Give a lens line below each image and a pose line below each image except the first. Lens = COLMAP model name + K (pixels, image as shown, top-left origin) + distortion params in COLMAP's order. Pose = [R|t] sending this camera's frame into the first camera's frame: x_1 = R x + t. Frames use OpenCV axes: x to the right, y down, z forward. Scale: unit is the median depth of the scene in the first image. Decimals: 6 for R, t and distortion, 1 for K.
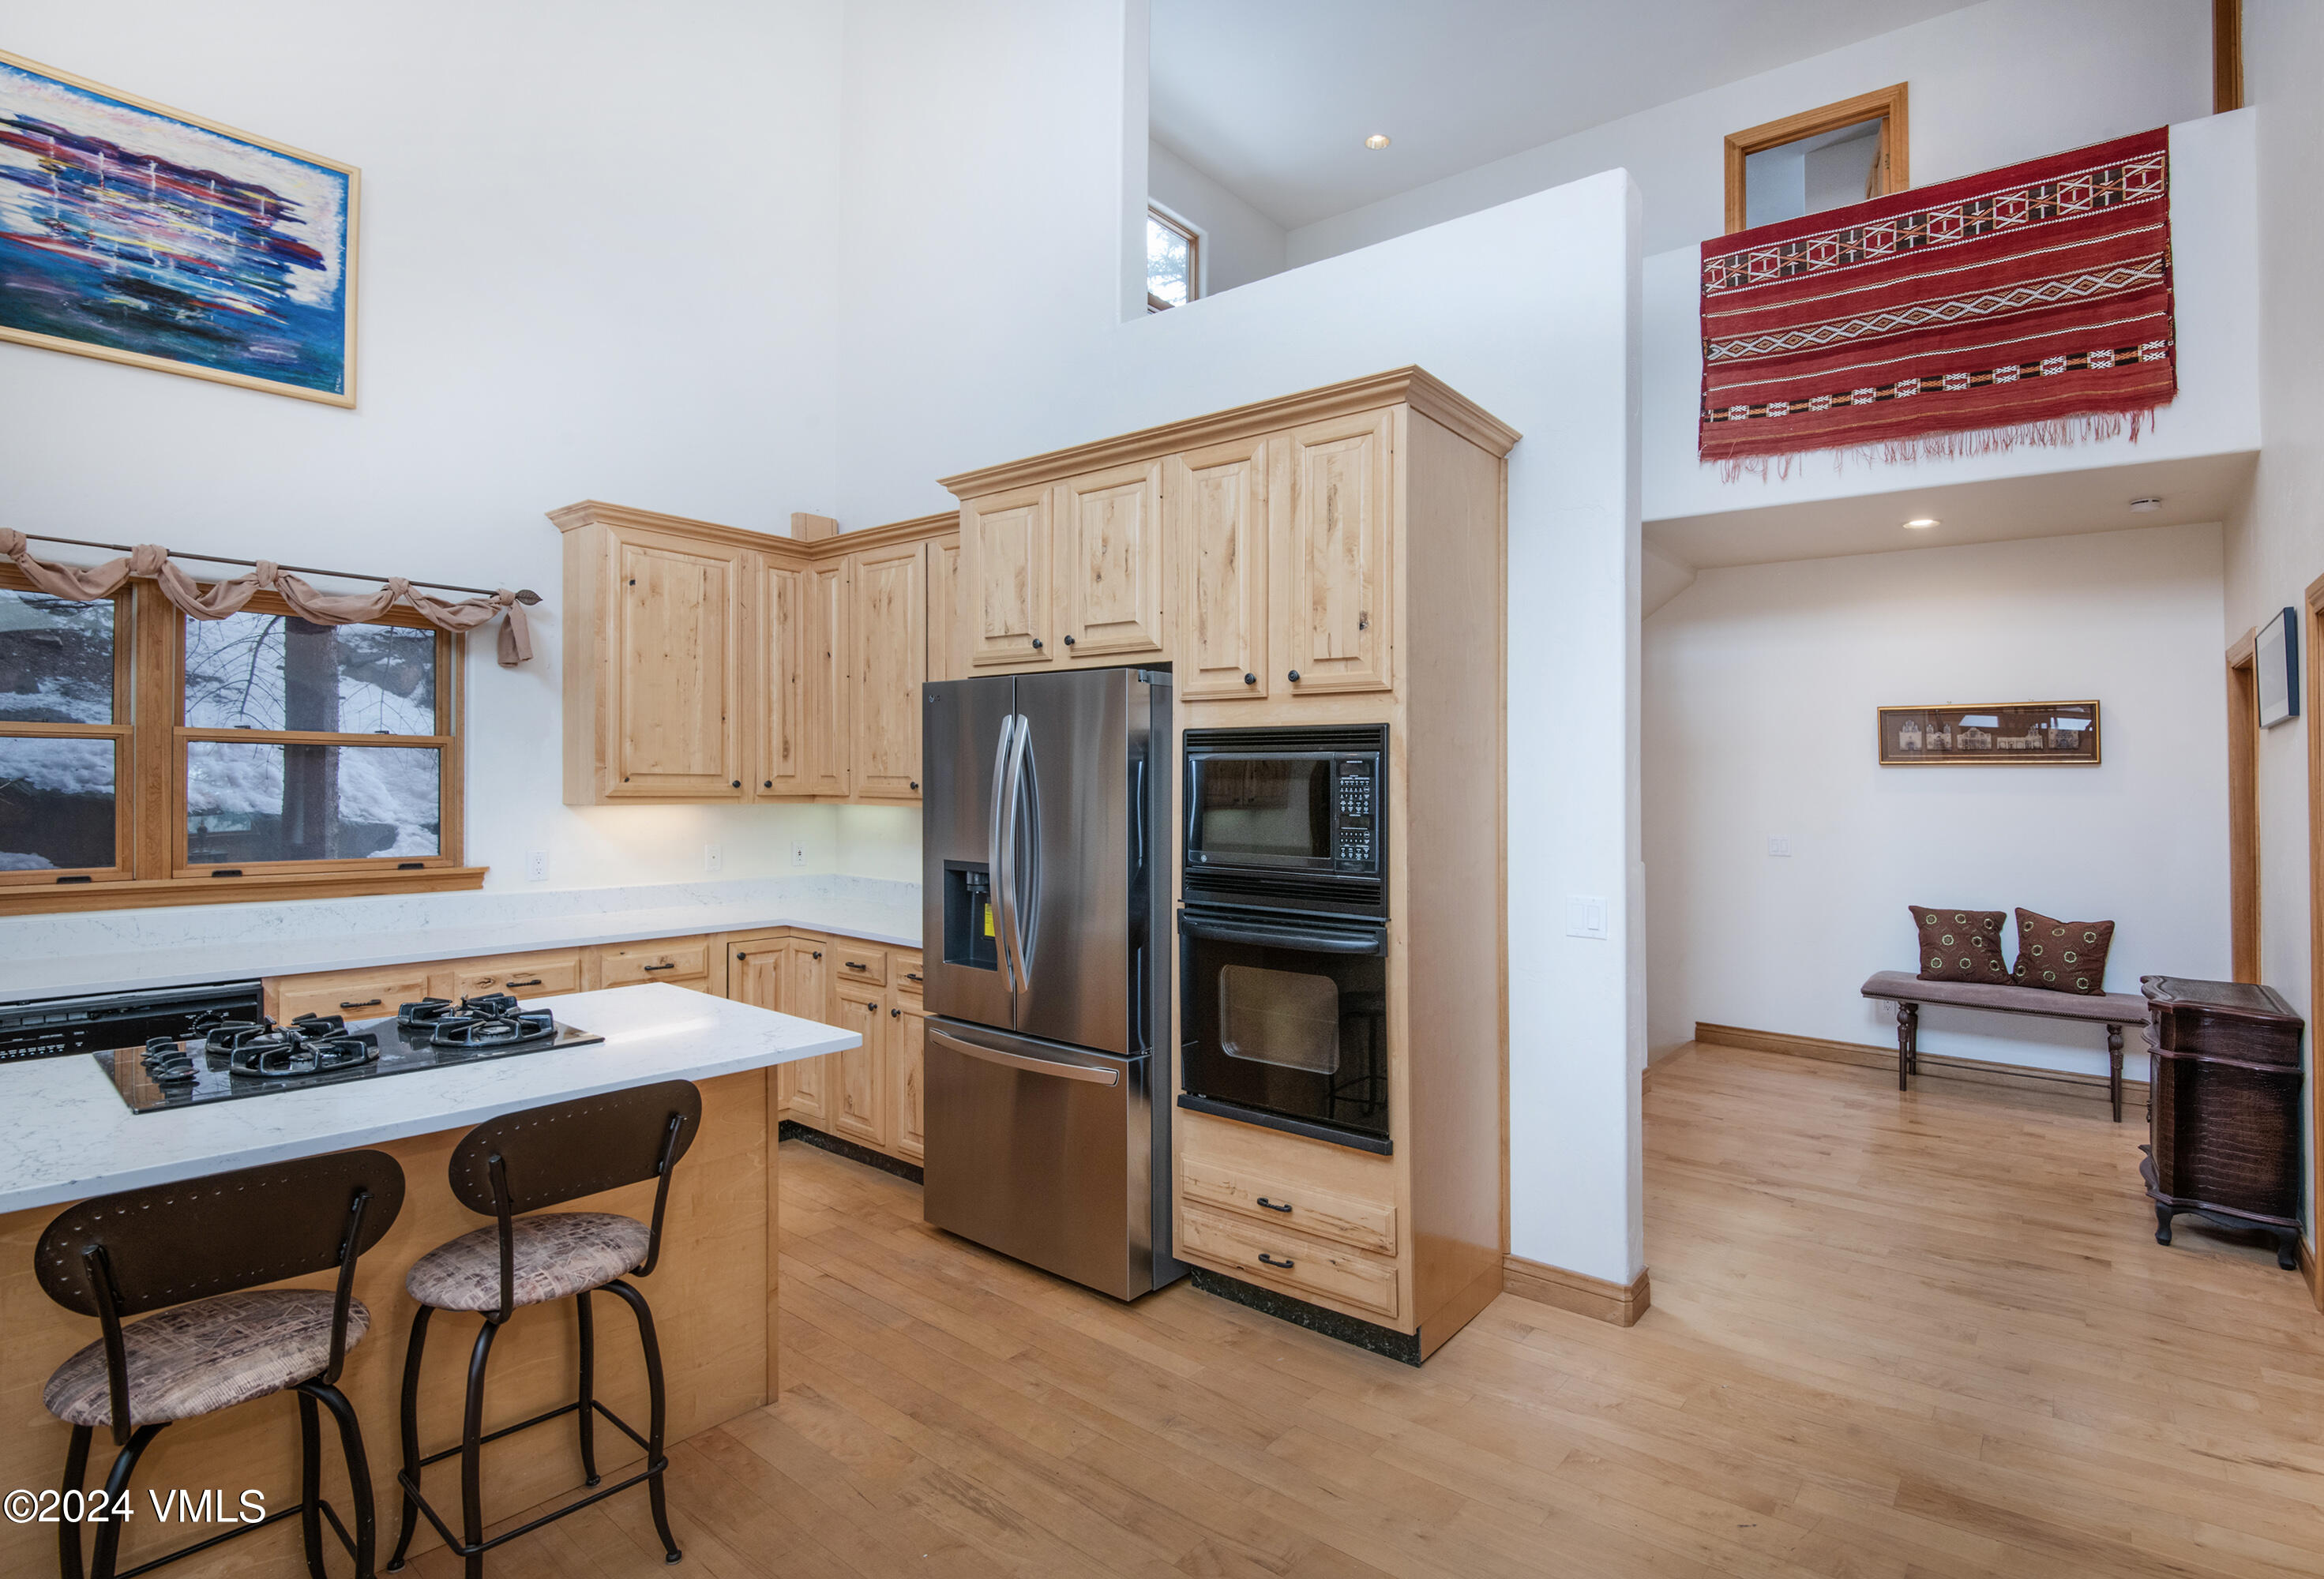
lens RADIAL K [[1061.3, 0, 1294.4], [0, 1061.3, 796.0], [0, 0, 1]] dist [-0.031504, -0.002990]
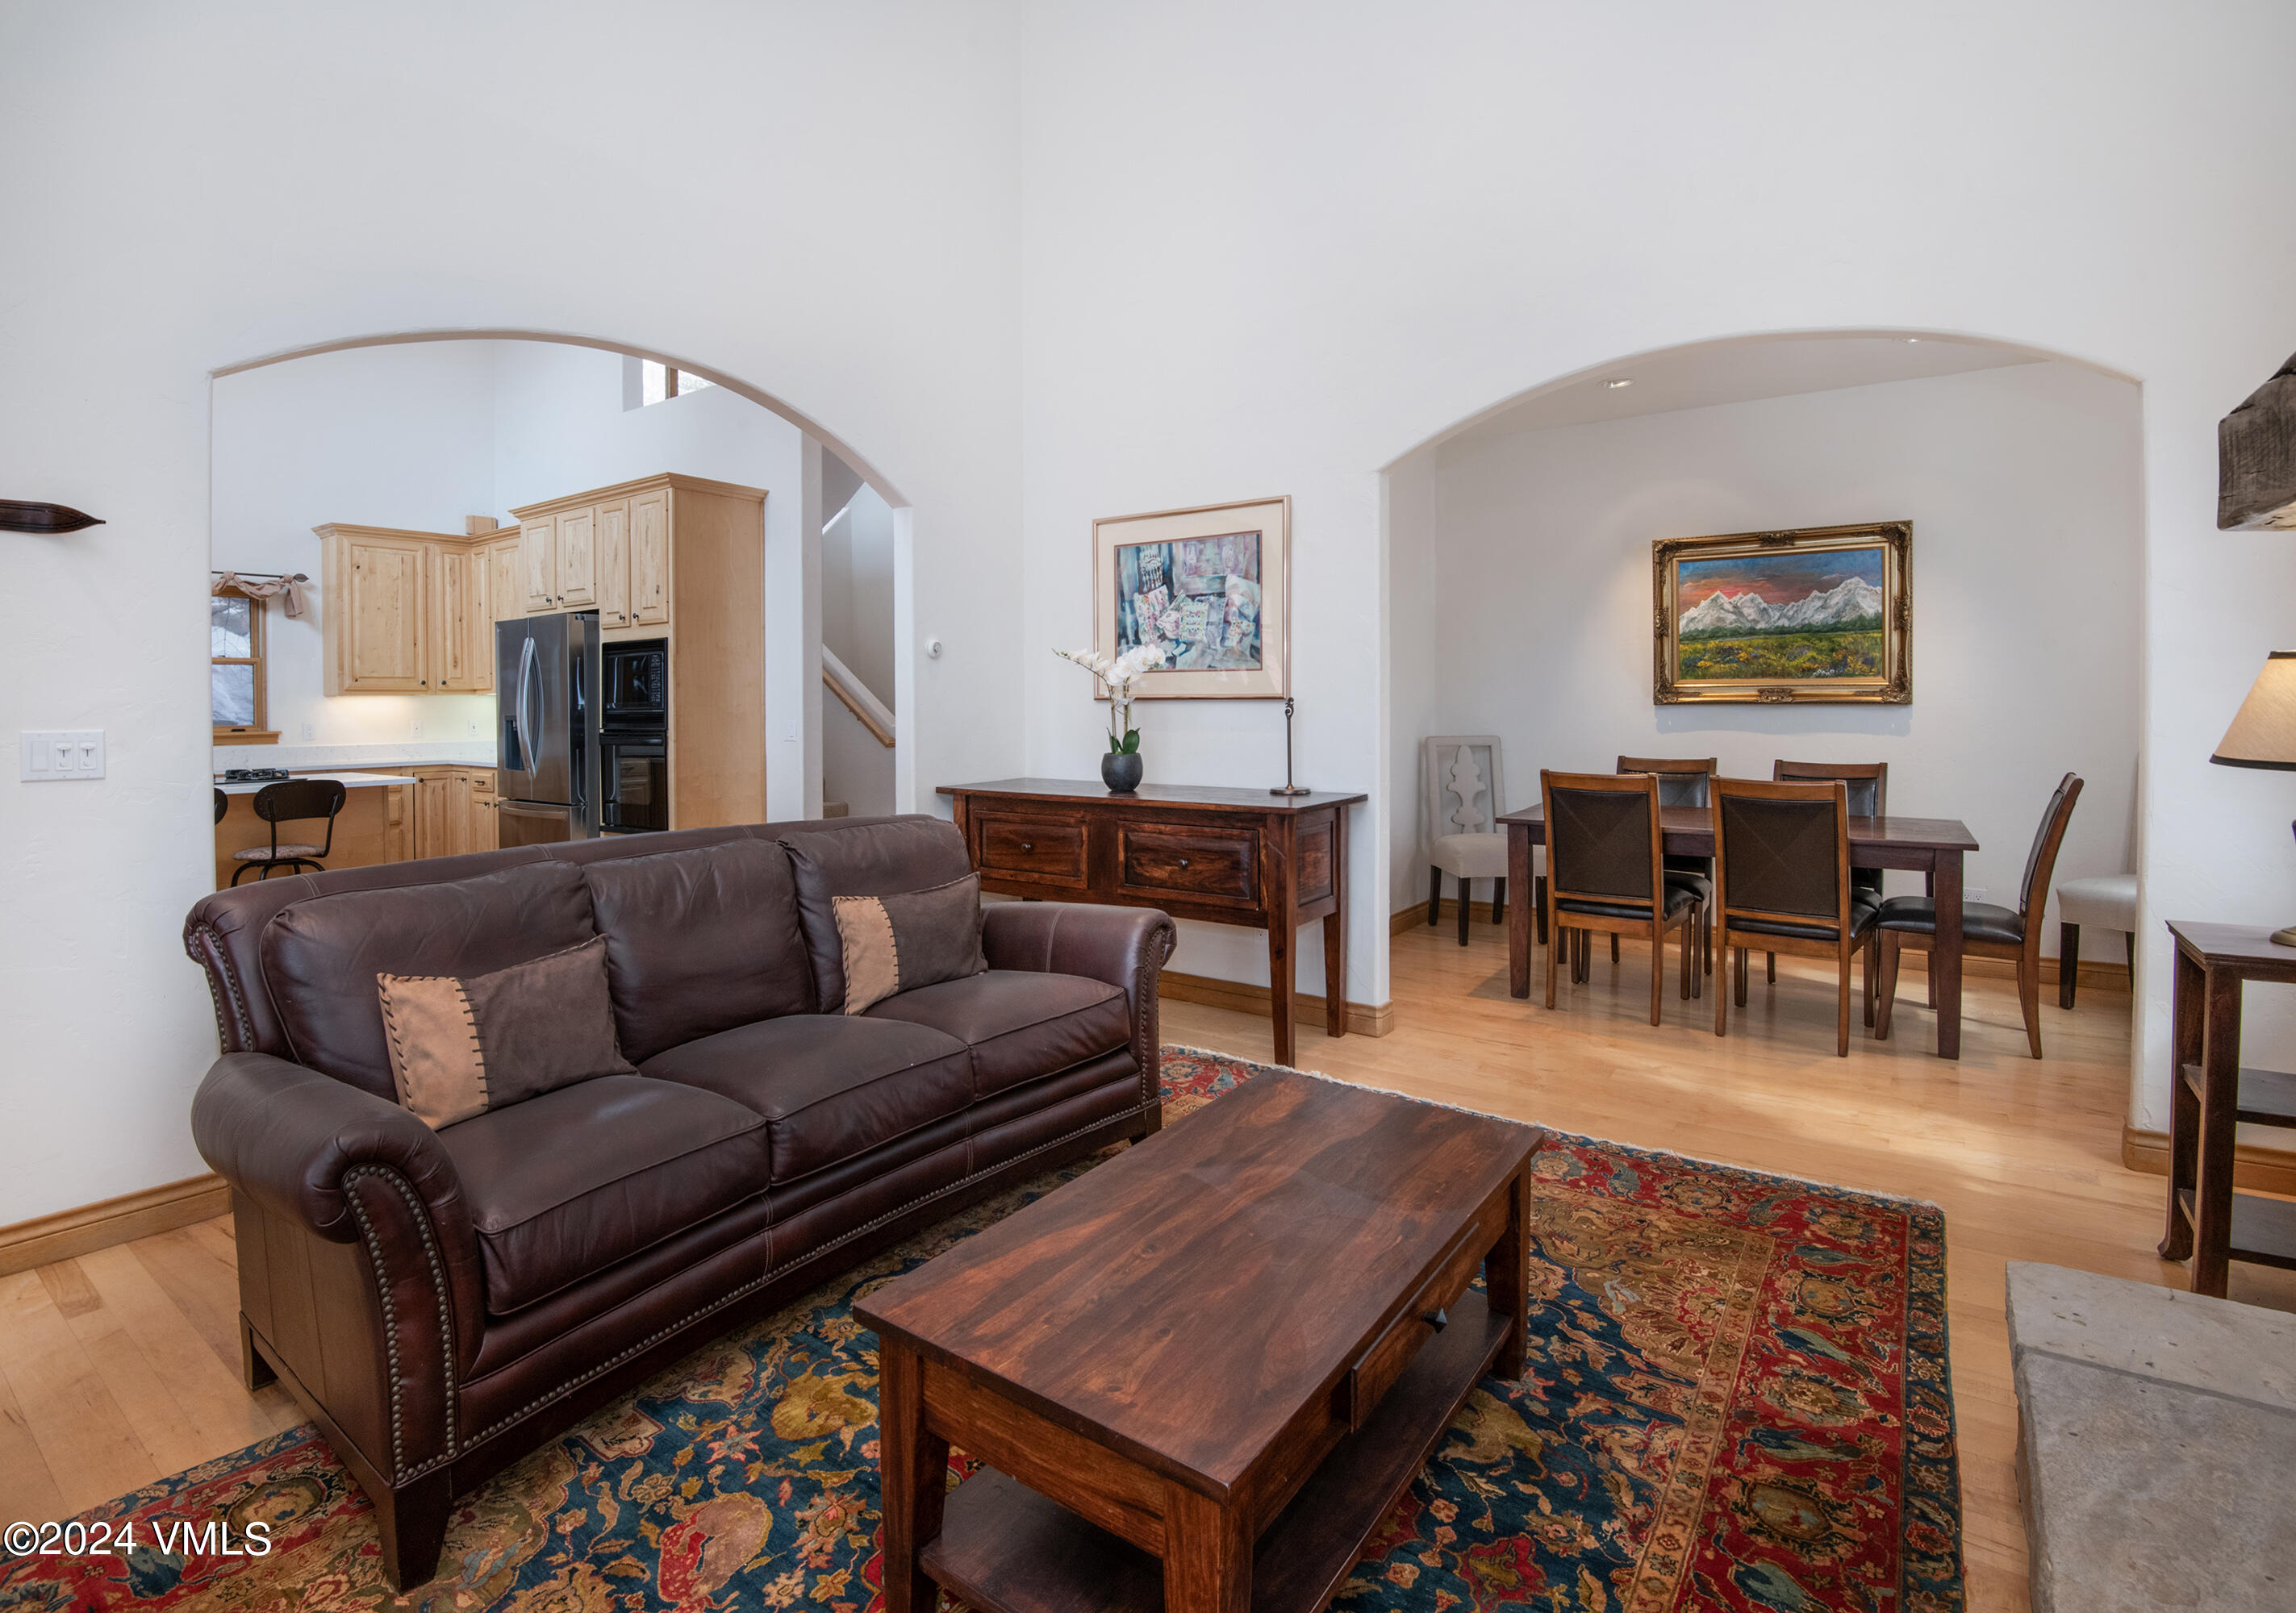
lens RADIAL K [[1088.6, 0, 1070.7], [0, 1088.6, 737.4], [0, 0, 1]] dist [-0.042771, -0.004141]
pose [[0.998493, -0.017483, -0.052022, 0.651634], [0.018485, 0.999652, 0.018841, 0.068553], [0.051675, -0.019774, 0.998468, -0.728561]]
